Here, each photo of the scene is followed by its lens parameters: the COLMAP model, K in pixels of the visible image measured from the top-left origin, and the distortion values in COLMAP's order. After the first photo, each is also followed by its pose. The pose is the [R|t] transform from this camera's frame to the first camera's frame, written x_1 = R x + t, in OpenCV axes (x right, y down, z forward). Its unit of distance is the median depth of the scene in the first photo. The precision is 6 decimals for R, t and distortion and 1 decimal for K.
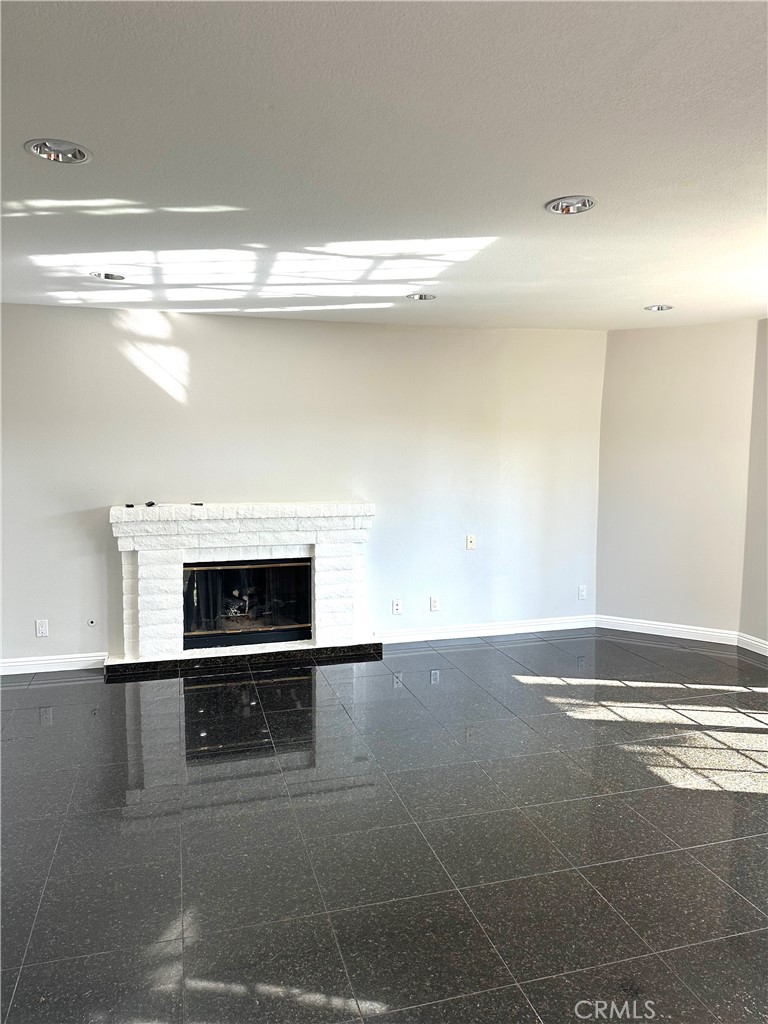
lens RADIAL K [[714.4, 0, 384.0], [0, 714.4, 512.0], [0, 0, 1]] dist [0.127777, -0.126980]
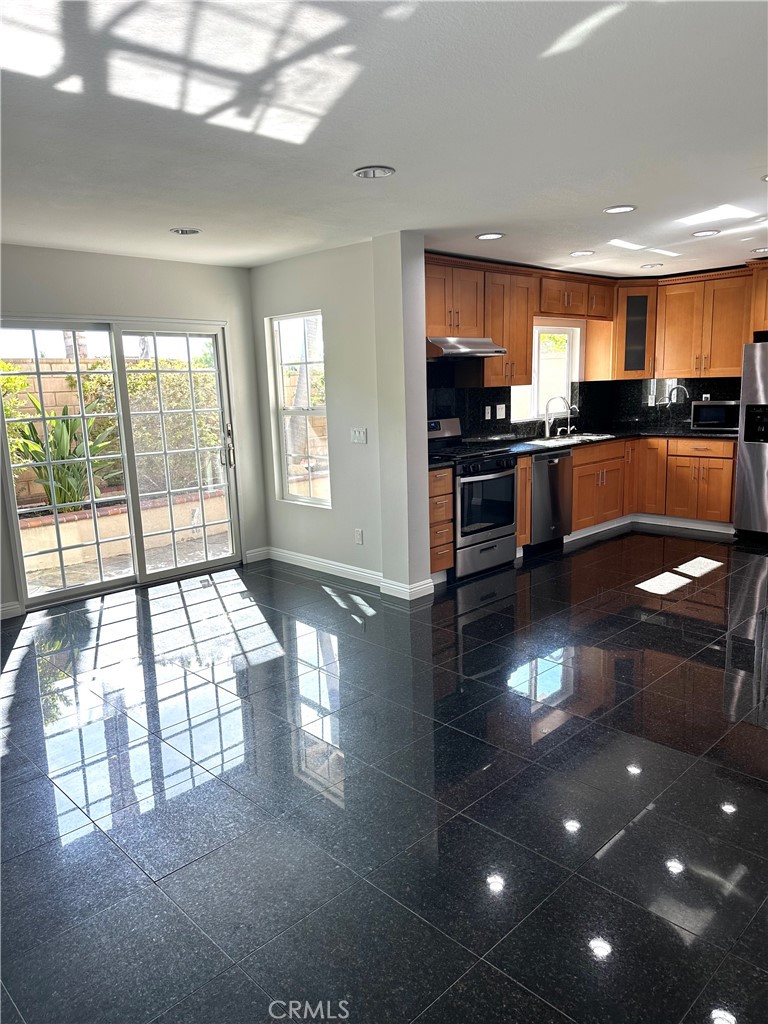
lens RADIAL K [[714.4, 0, 384.0], [0, 714.4, 512.0], [0, 0, 1]] dist [0.127777, -0.126980]
pose [[-0.465068, -0.149960, 0.872482, -0.571888], [0.114231, 0.967144, 0.227120, -0.098174], [-0.877874, 0.205291, -0.432657, 1.051669]]
